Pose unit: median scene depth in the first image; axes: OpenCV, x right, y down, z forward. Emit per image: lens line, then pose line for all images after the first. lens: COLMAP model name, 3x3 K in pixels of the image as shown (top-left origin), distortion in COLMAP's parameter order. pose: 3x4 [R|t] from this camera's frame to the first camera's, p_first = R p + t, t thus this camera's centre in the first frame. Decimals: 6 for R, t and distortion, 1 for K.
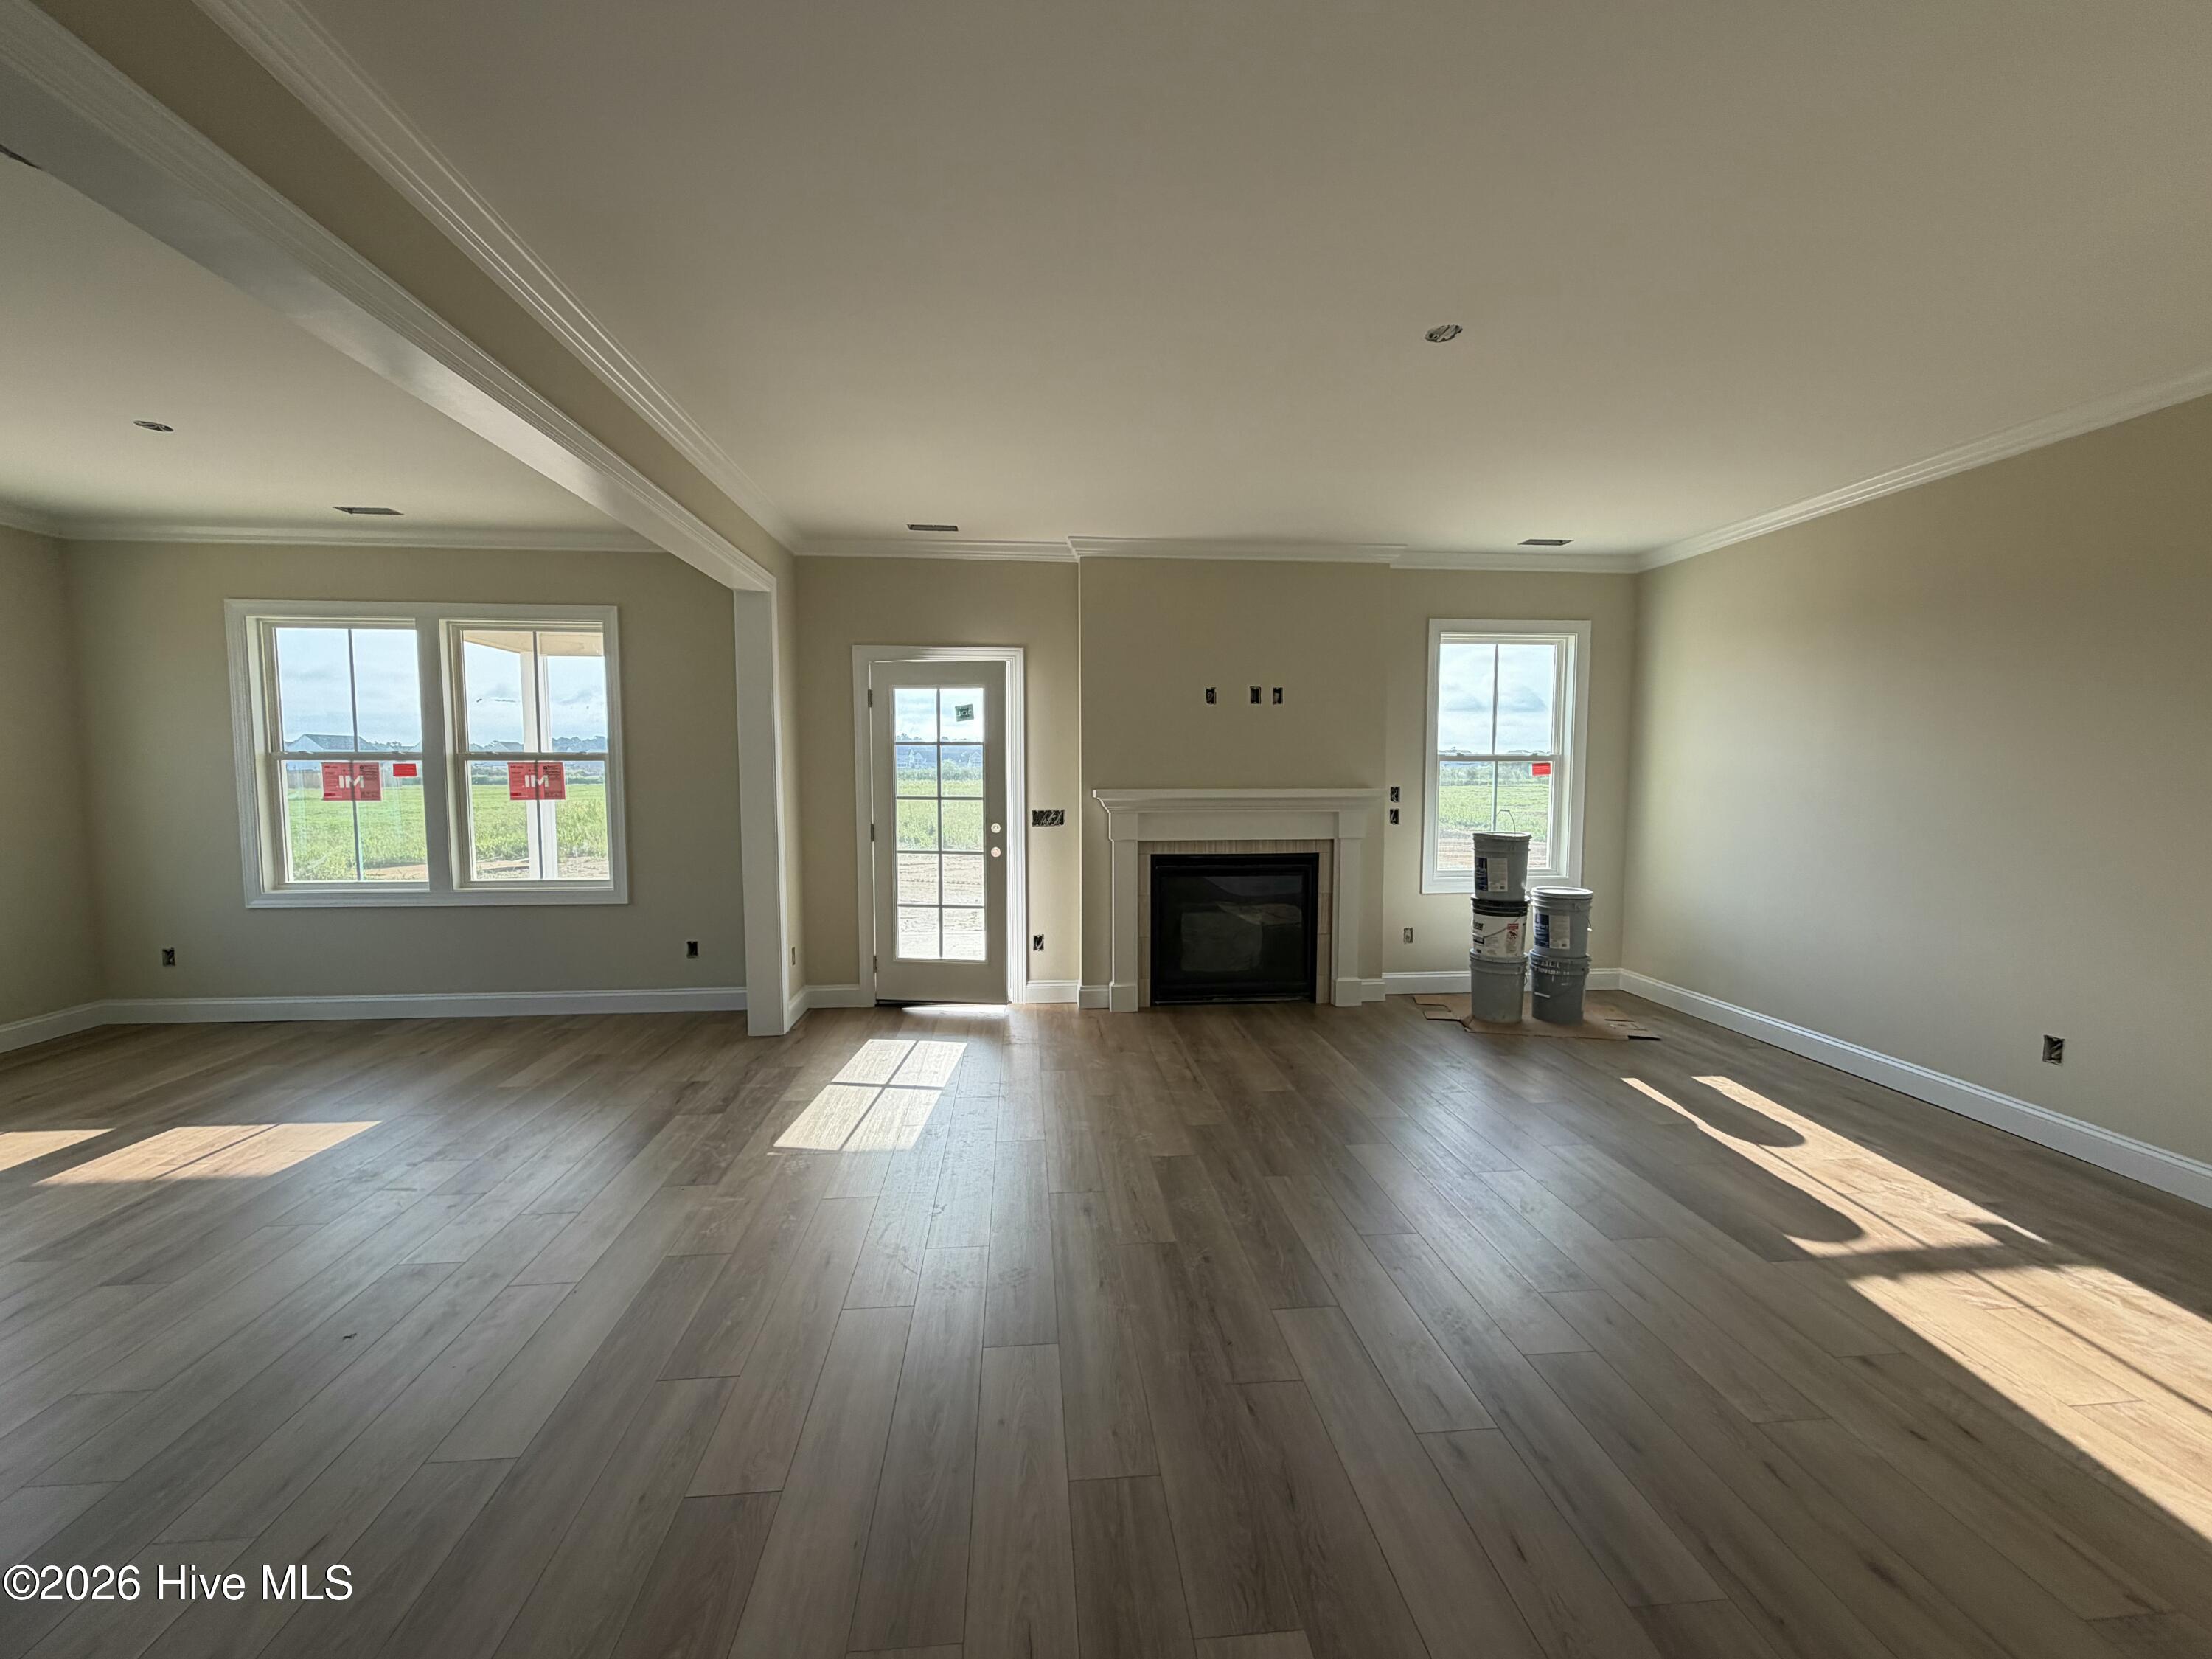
lens RADIAL K [[868.9, 0, 1106.0], [0, 868.9, 829.5], [0, 0, 1]] dist [-0.001134, 0.000056]
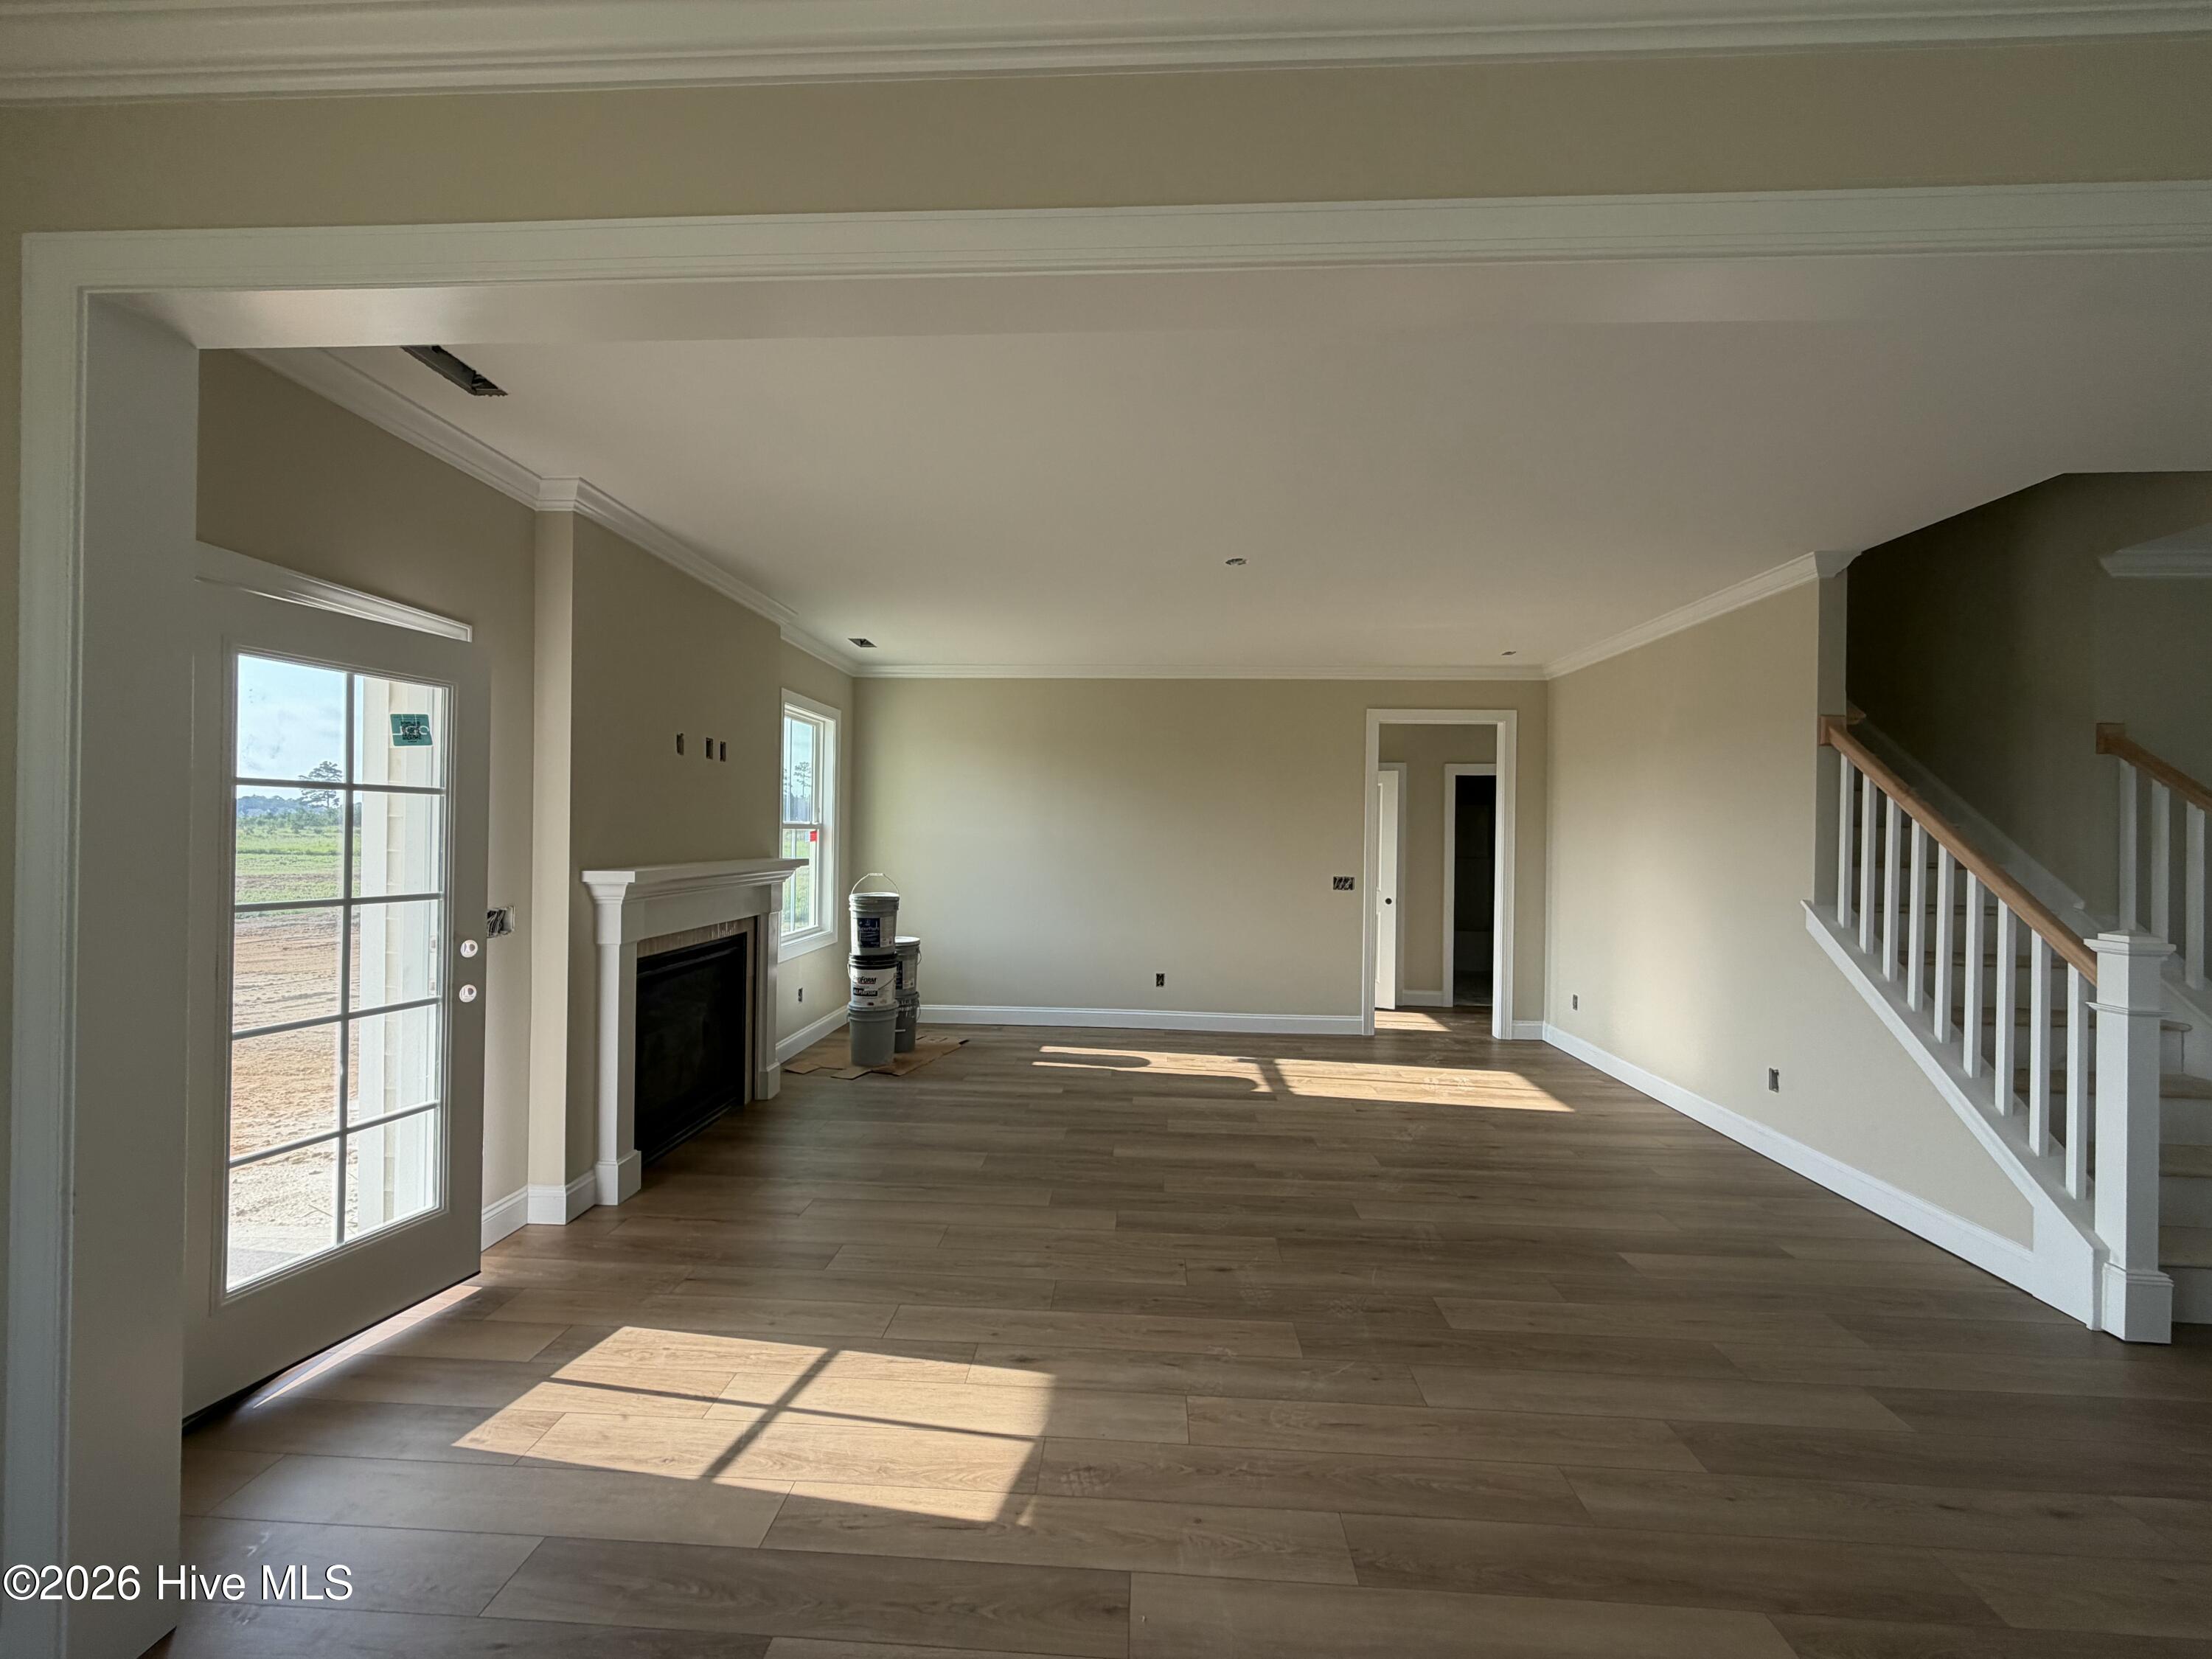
lens RADIAL K [[868.9, 0, 1106.0], [0, 868.9, 829.5], [0, 0, 1]] dist [-0.001134, 0.000056]
pose [[0.171906, 0.003651, 0.985107, -0.592645], [0.062222, 0.997956, -0.014557, -0.043378], [-0.983146, 0.063798, 0.171328, 0.514897]]
